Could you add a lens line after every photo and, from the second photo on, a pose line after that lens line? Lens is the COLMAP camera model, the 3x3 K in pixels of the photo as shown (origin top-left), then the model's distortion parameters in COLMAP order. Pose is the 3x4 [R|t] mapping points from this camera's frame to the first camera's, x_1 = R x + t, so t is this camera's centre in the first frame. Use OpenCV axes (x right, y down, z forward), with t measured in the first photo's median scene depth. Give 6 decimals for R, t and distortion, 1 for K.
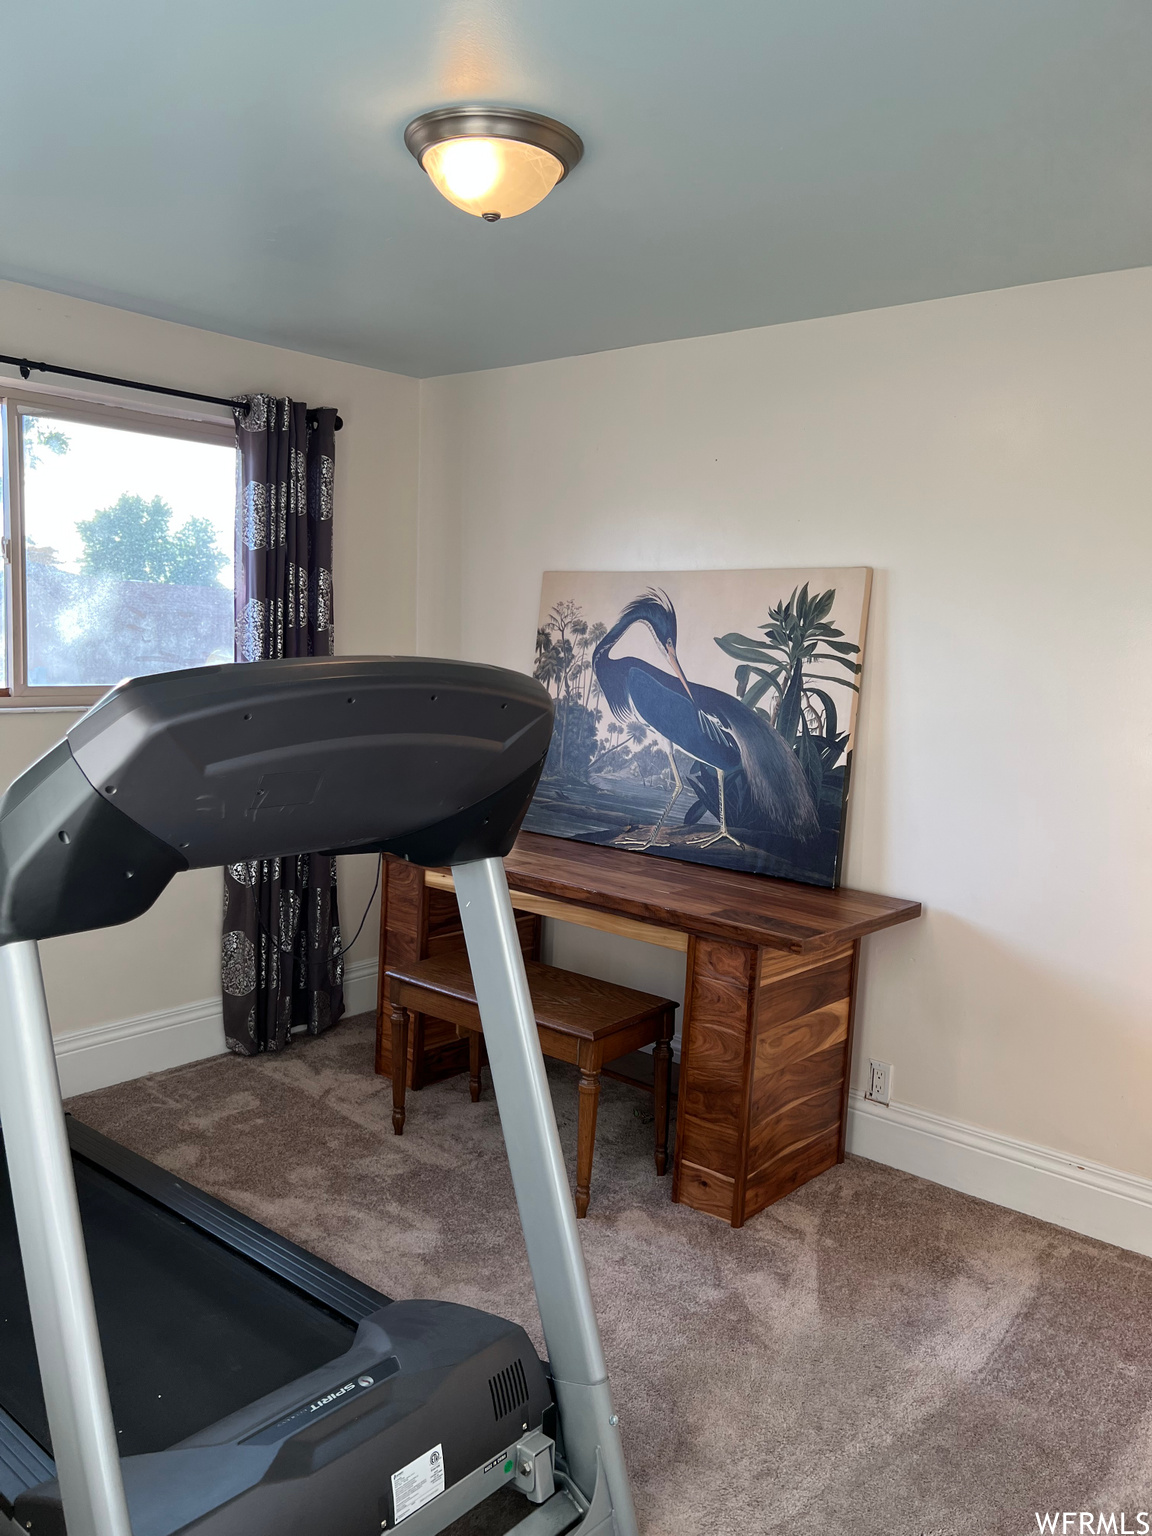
lens RADIAL K [[1172.9, 0, 571.8], [0, 1172.9, 771.2], [0, 0, 1]] dist [0.097579, -0.166945]
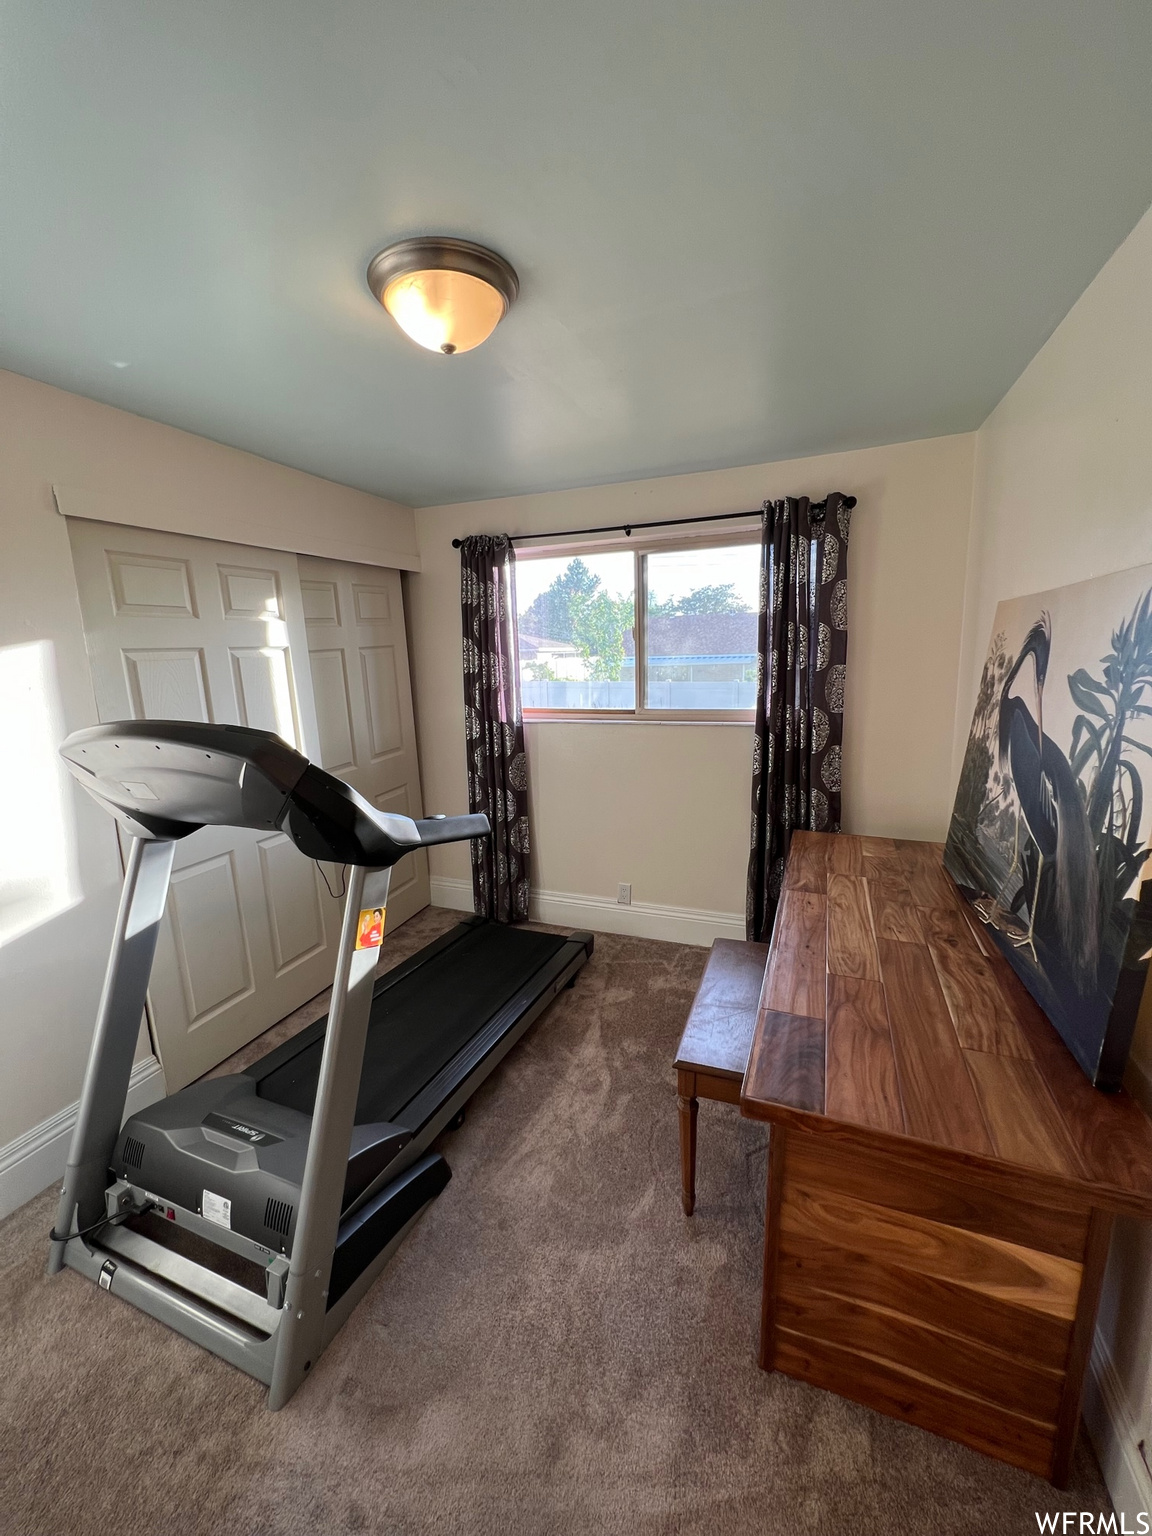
lens RADIAL K [[618.8, 0, 573.7], [0, 618.8, 764.4], [0, 0, 1]] dist [0.005008, 0.000233]
pose [[0.317624, 0.122537, -0.940266, 0.405741], [-0.069611, 0.991952, 0.105758, -0.080869], [0.945658, 0.031861, 0.323598, 0.608498]]
